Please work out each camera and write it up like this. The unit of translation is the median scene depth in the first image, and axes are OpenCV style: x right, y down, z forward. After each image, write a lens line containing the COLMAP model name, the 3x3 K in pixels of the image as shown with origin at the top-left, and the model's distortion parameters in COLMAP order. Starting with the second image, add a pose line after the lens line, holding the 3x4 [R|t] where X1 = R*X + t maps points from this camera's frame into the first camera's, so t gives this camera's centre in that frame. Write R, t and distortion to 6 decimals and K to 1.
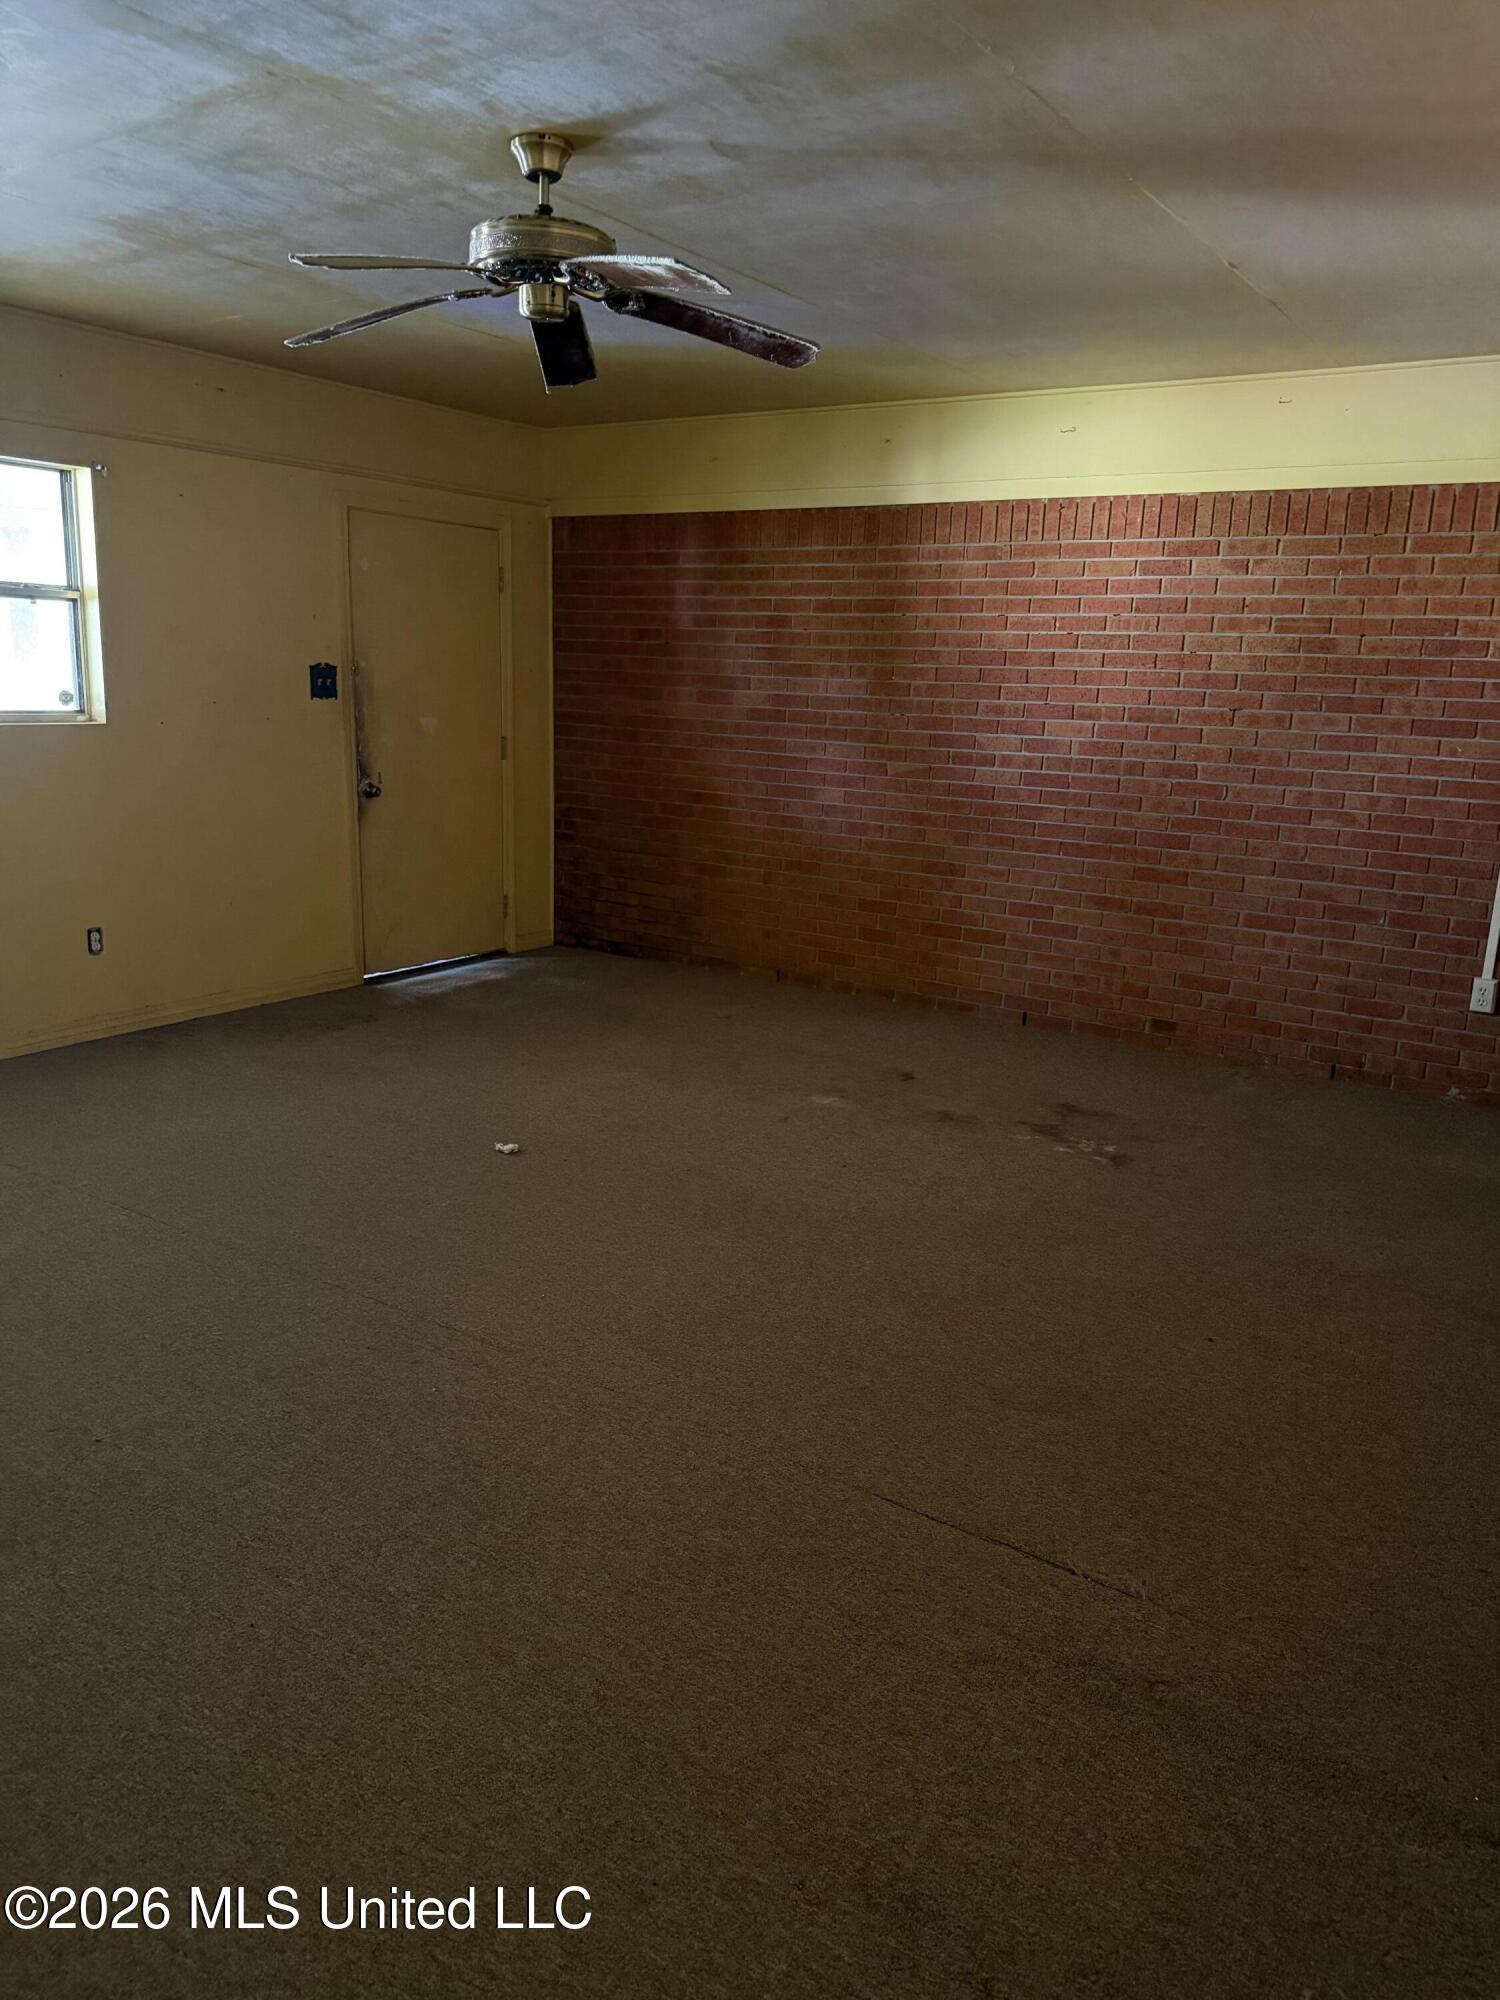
lens RADIAL K [[1382.2, 0, 746.7], [0, 1382.2, 998.1], [0, 0, 1]] dist [0.008207, -0.042649]
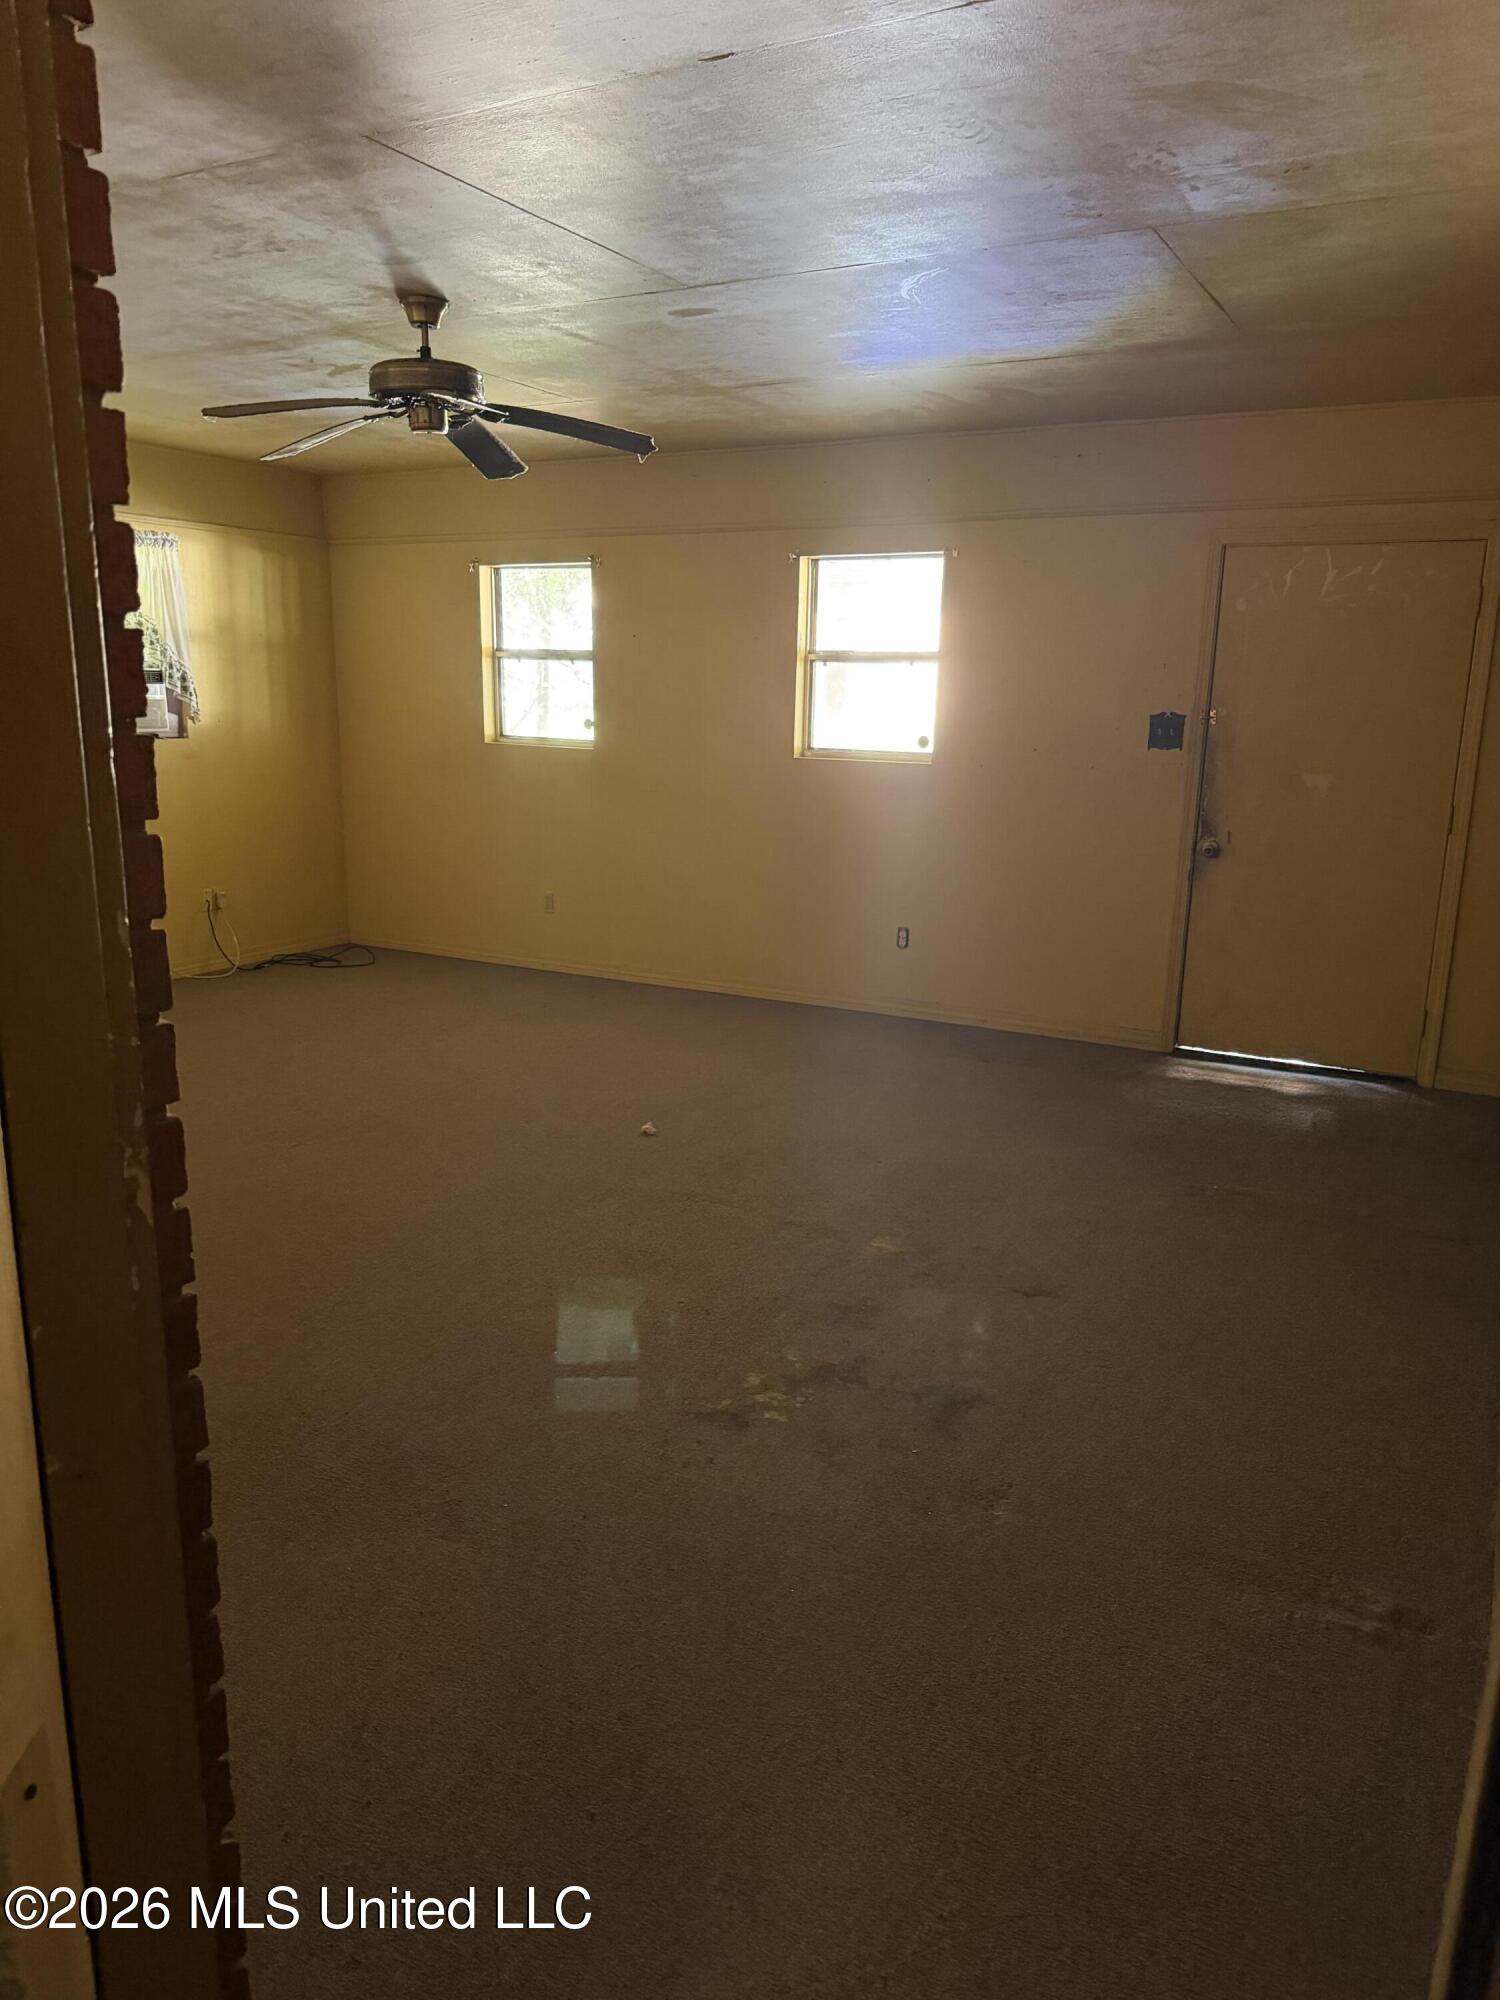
lens RADIAL K [[1382.2, 0, 744.1], [0, 1382.2, 1003.9], [0, 0, 1]] dist [0.008207, -0.042649]
pose [[0.097764, 0.195072, -0.975904, 0.647736], [-0.233642, 0.957694, 0.168026, -0.141813], [0.967395, 0.211585, 0.139205, 0.628464]]
